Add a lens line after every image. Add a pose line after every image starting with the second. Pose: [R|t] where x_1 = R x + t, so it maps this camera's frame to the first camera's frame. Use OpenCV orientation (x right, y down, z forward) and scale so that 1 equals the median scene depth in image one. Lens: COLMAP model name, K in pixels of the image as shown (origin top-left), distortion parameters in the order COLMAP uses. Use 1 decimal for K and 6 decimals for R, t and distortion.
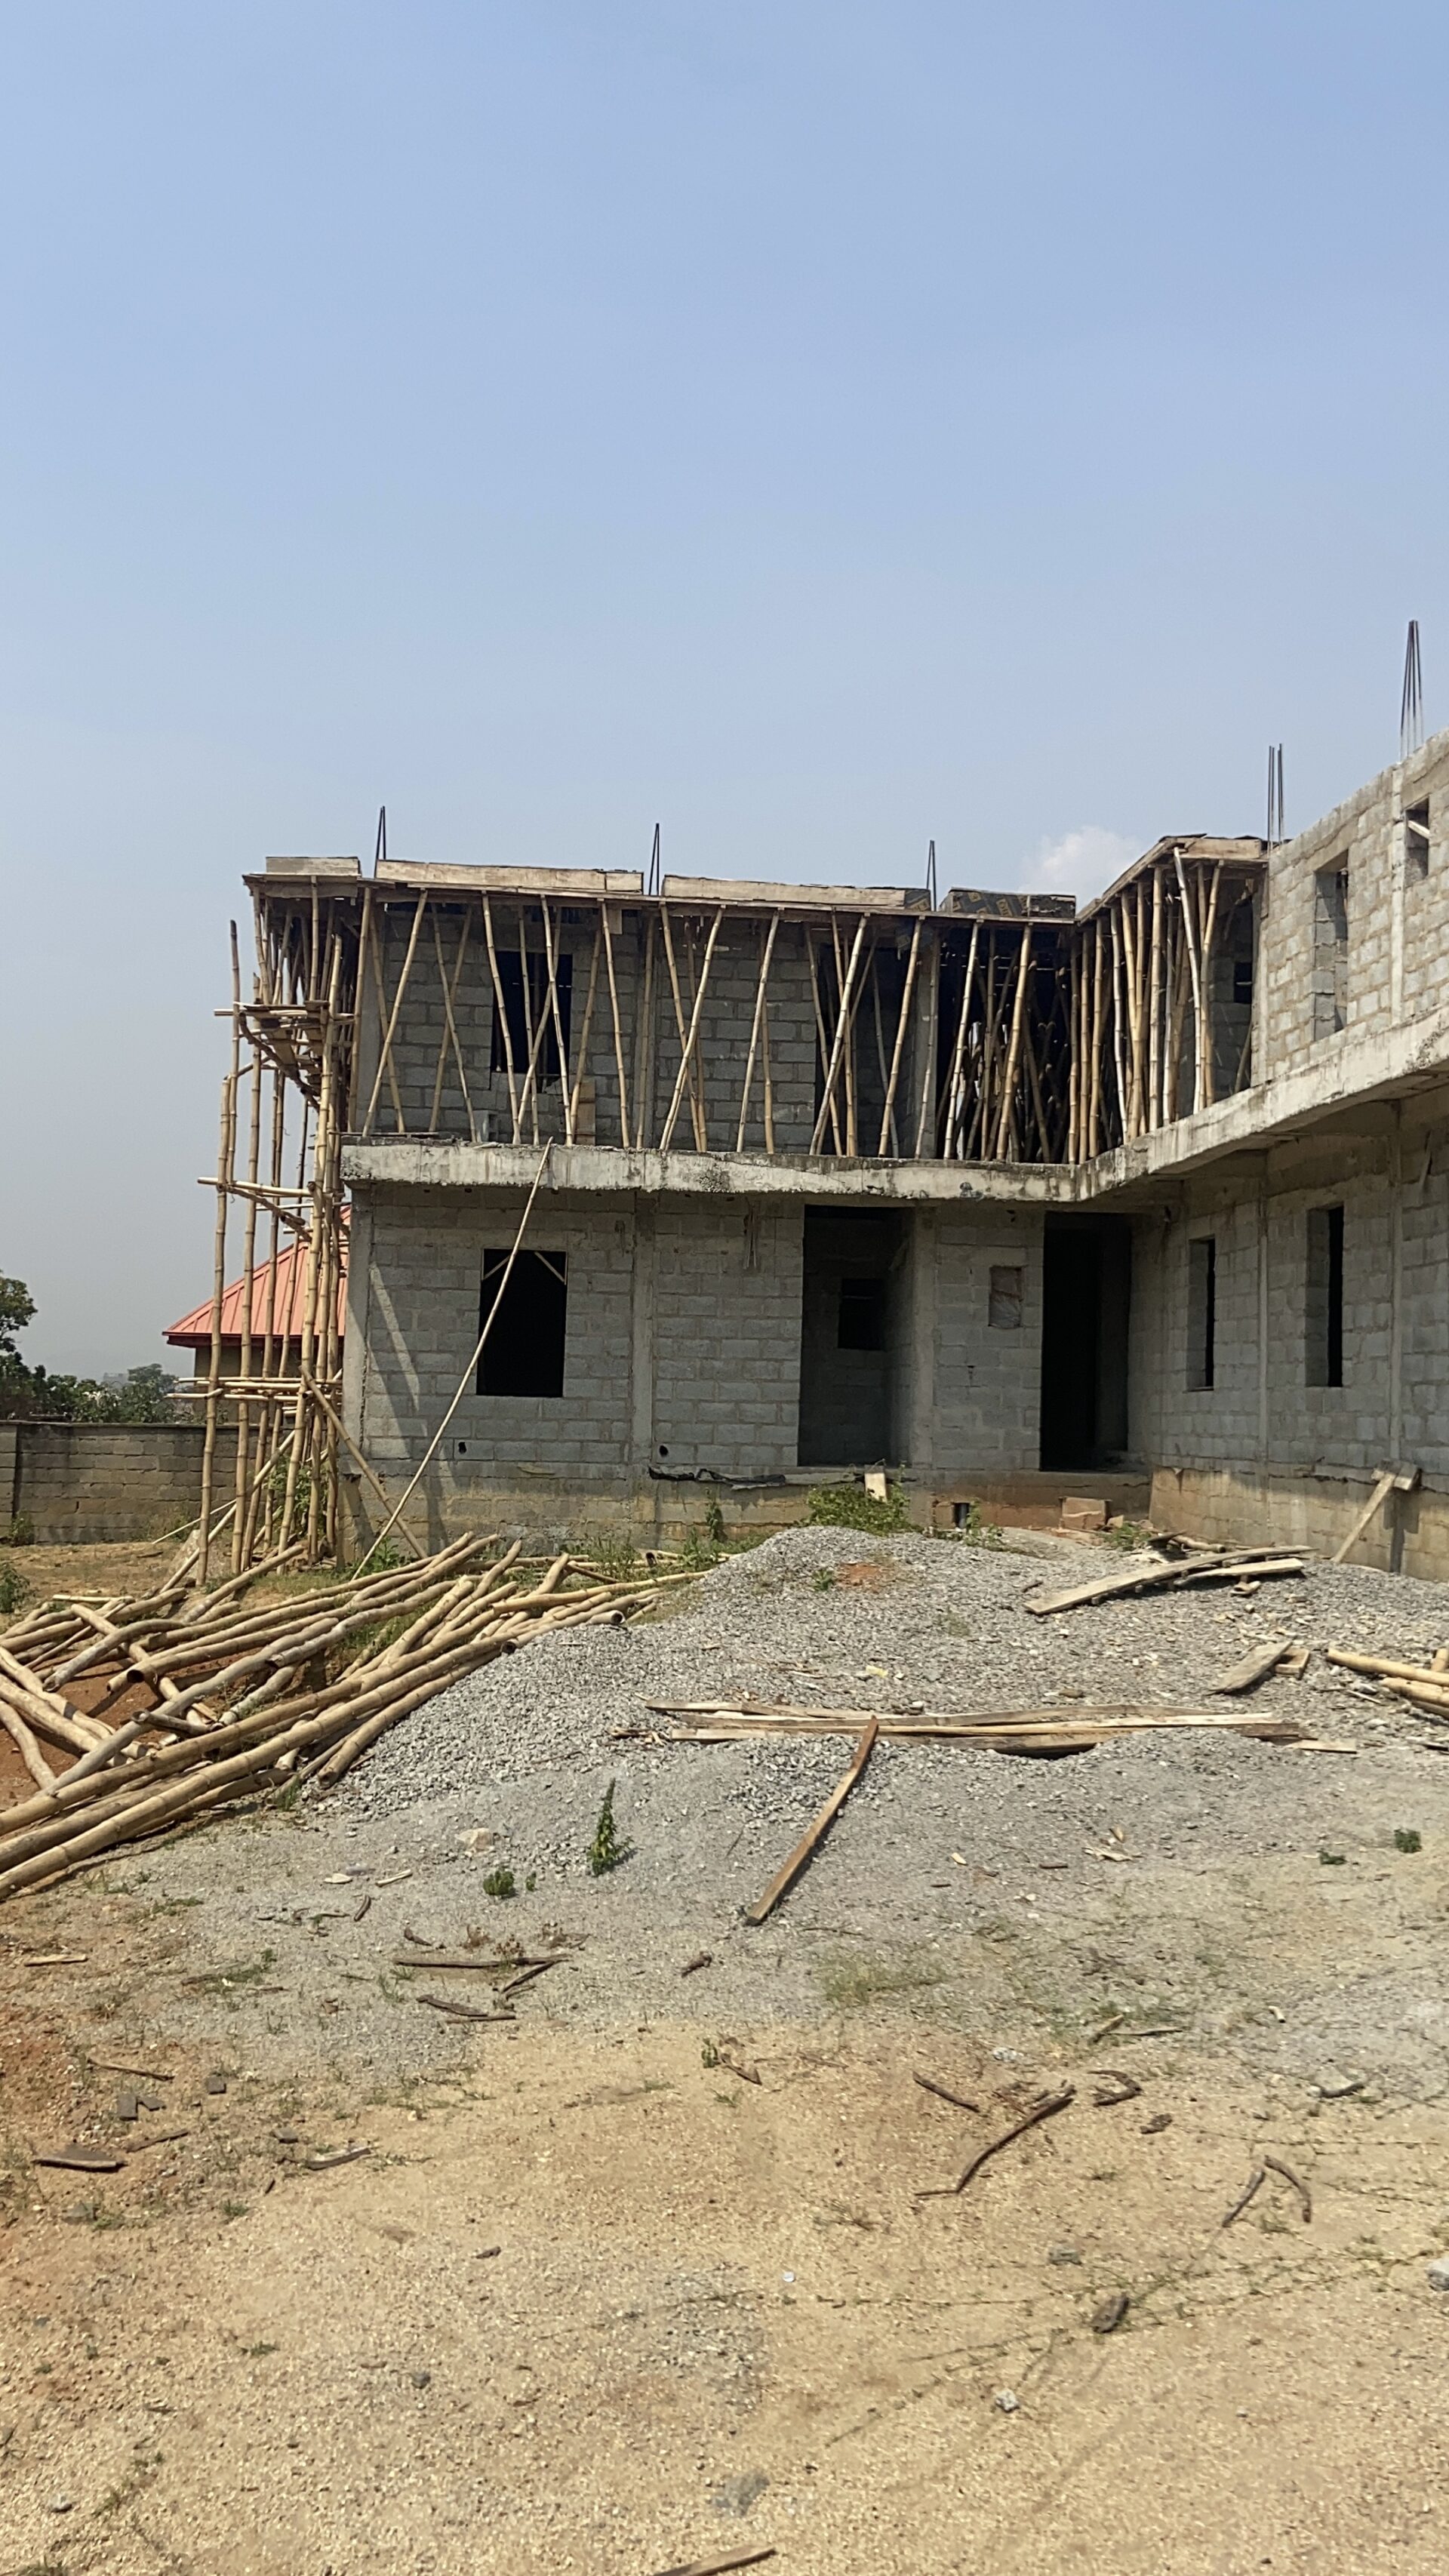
lens RADIAL K [[2136.3, 0, 771.8], [0, 2136.3, 1216.7], [0, 0, 1]] dist [0.122343, -0.155894]
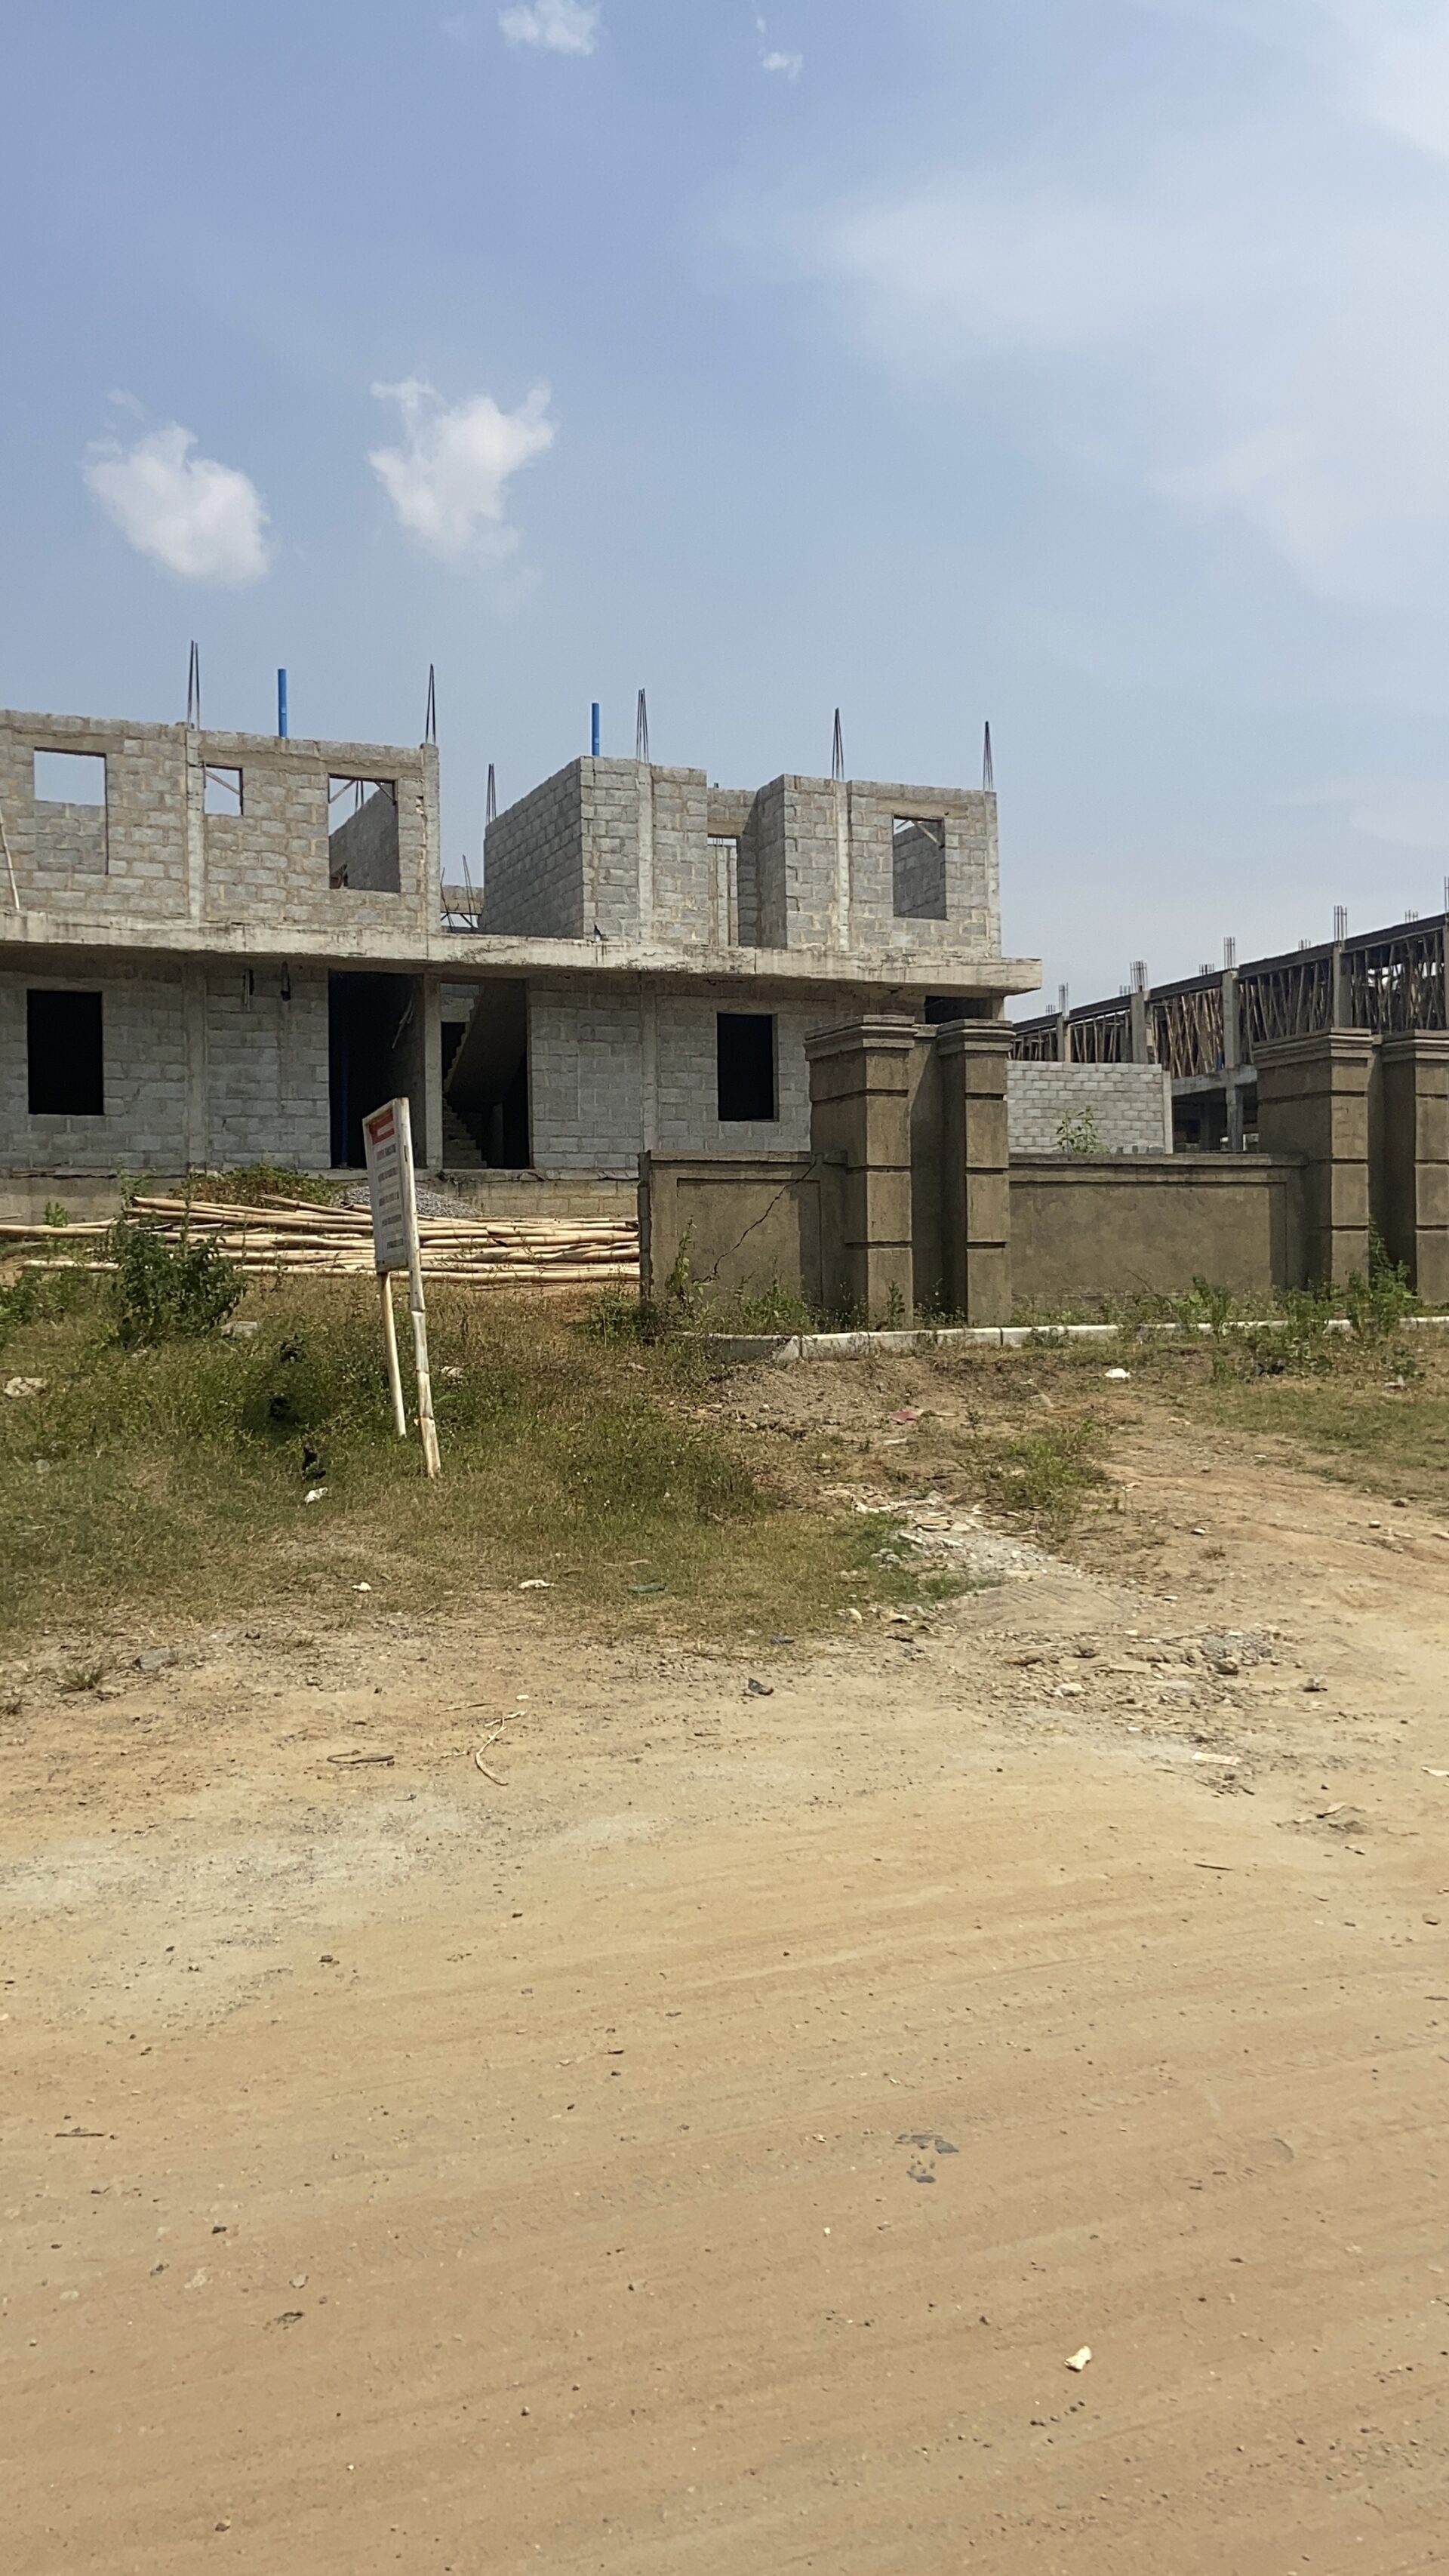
lens RADIAL K [[2136.3, 0, 791.5], [0, 2136.3, 1241.0], [0, 0, 1]] dist [0.122343, -0.155894]
pose [[-0.297437, 0.004460, 0.954731, -1.320431], [-0.071960, 0.997040, -0.027077, 0.173221], [-0.952026, -0.076756, -0.296236, 0.986573]]
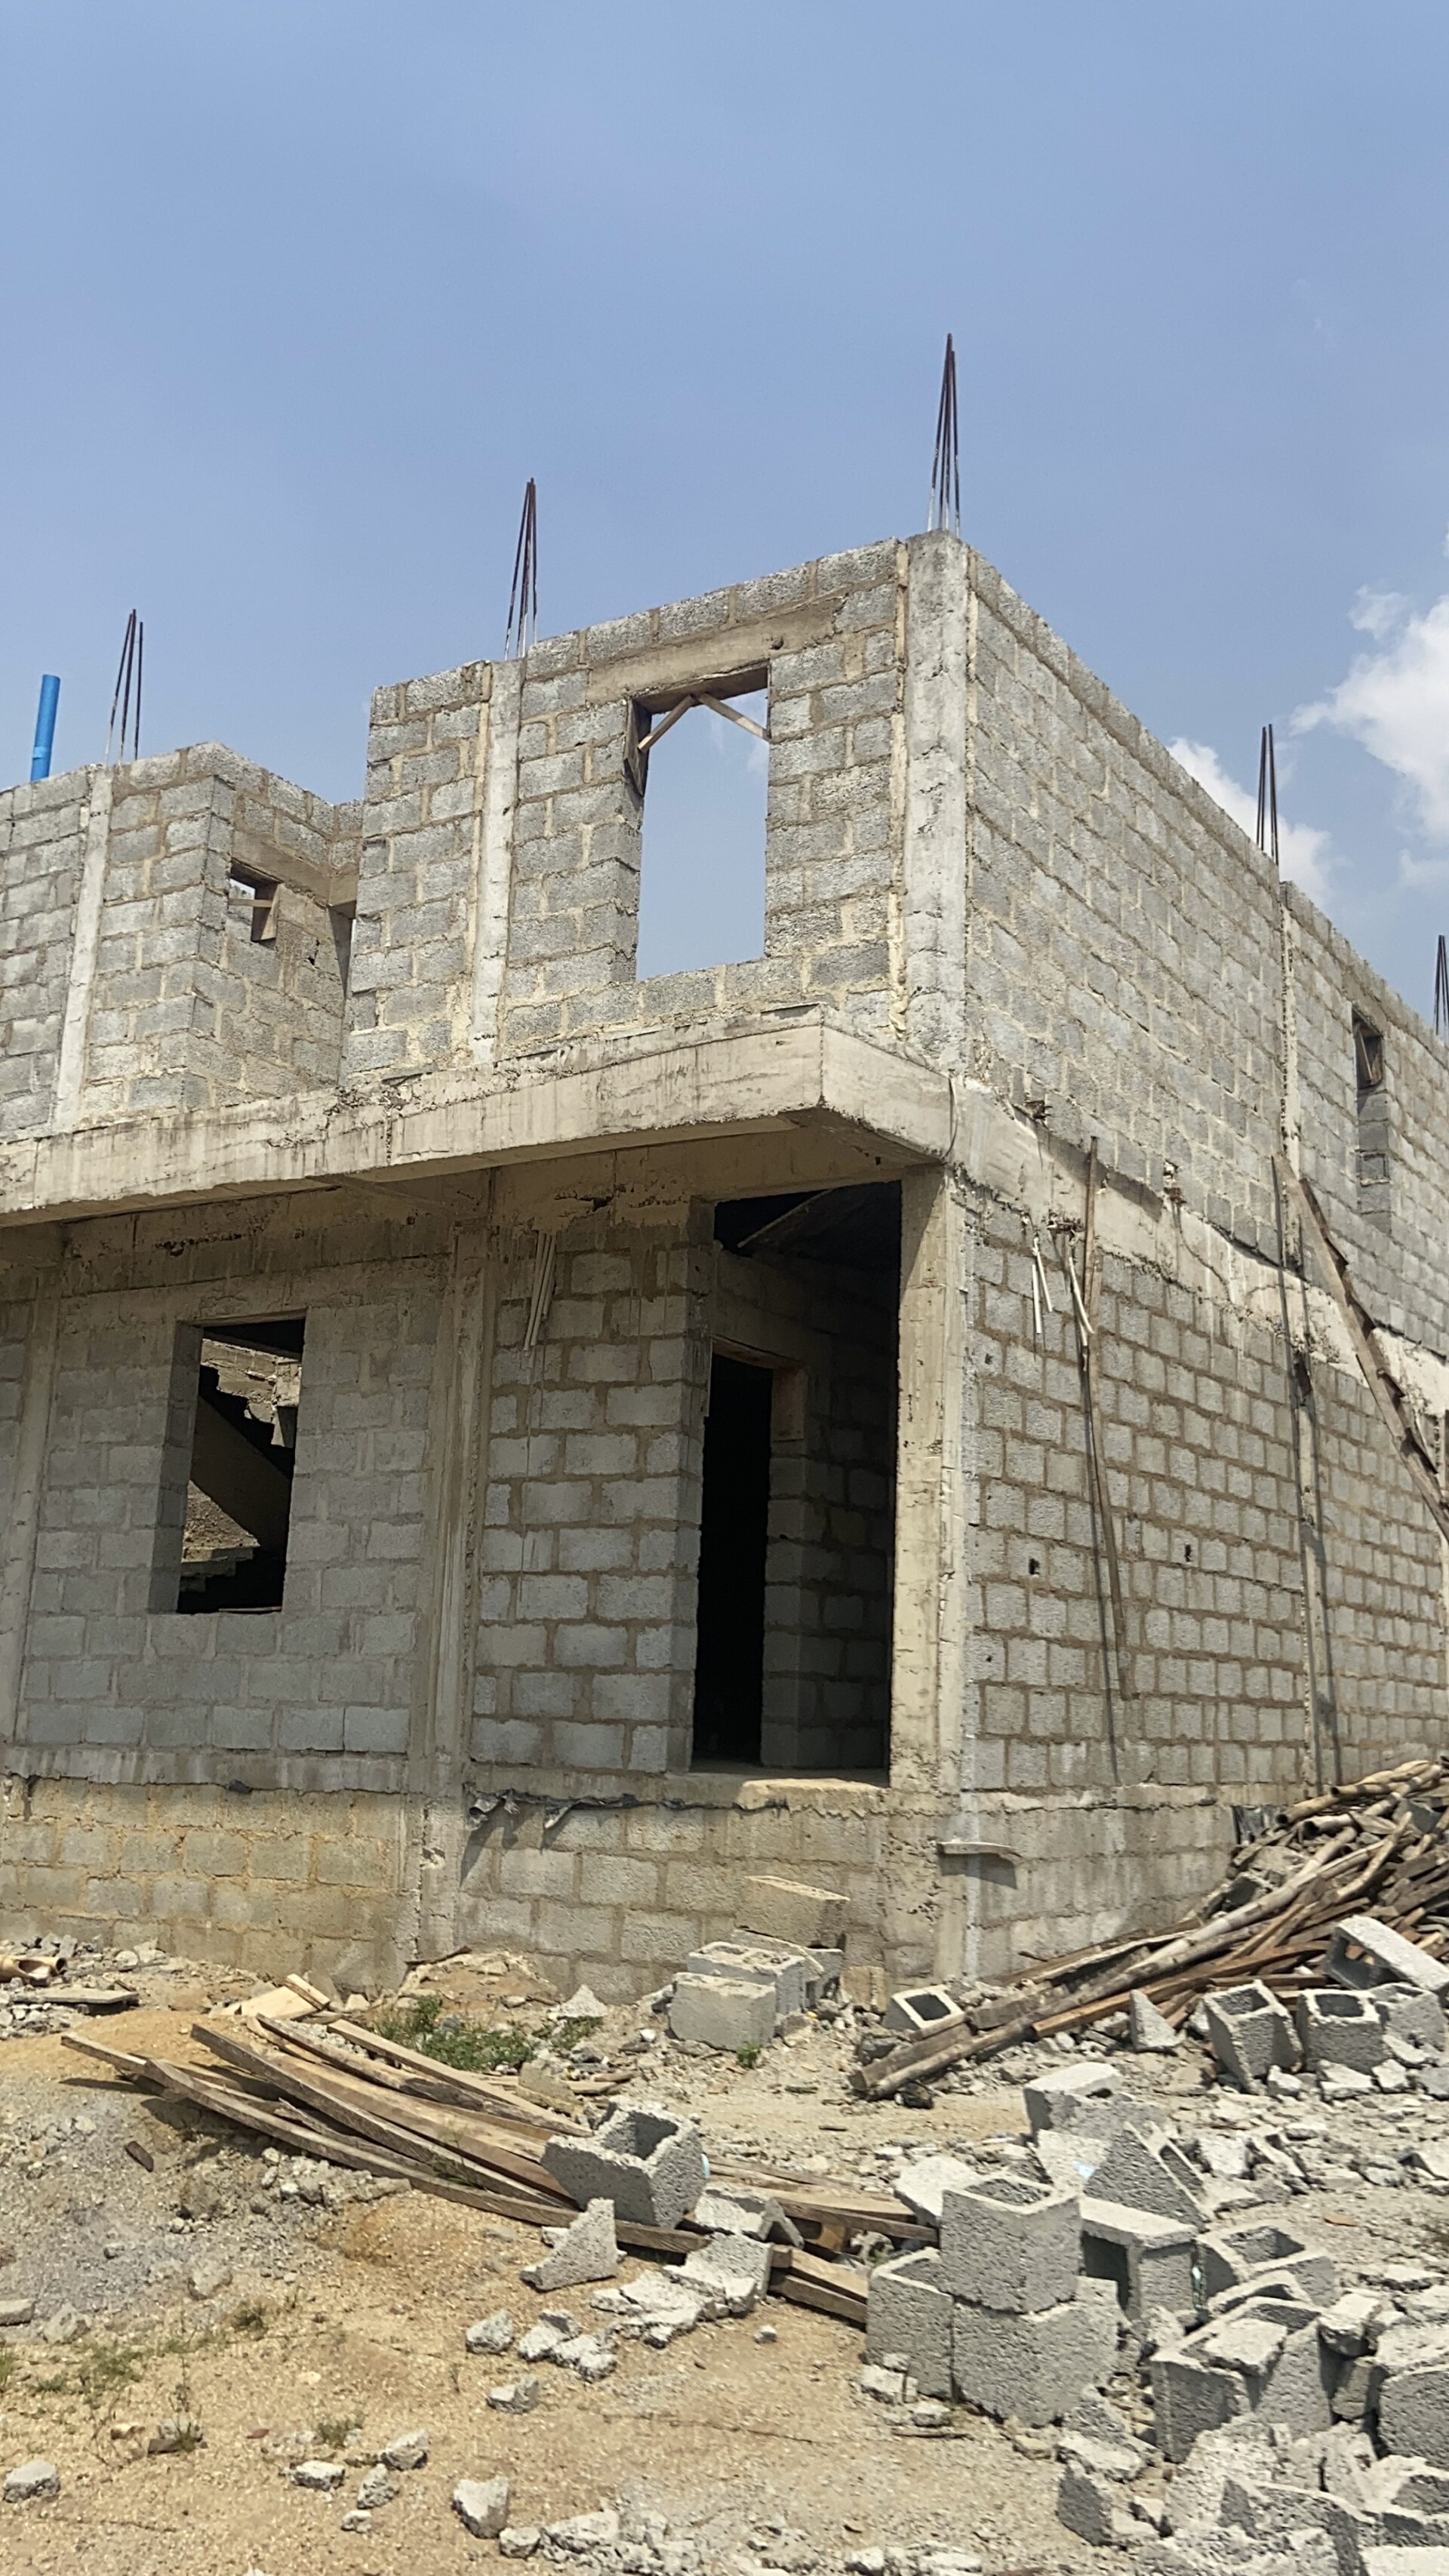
lens RADIAL K [[2136.3, 0, 749.9], [0, 2136.3, 1232.8], [0, 0, 1]] dist [0.122343, -0.155894]
pose [[0.608458, 0.165194, 0.776202, -0.089178], [-0.082660, 0.985967, -0.145041, 0.003982], [-0.789270, 0.024090, 0.613574, 0.016382]]
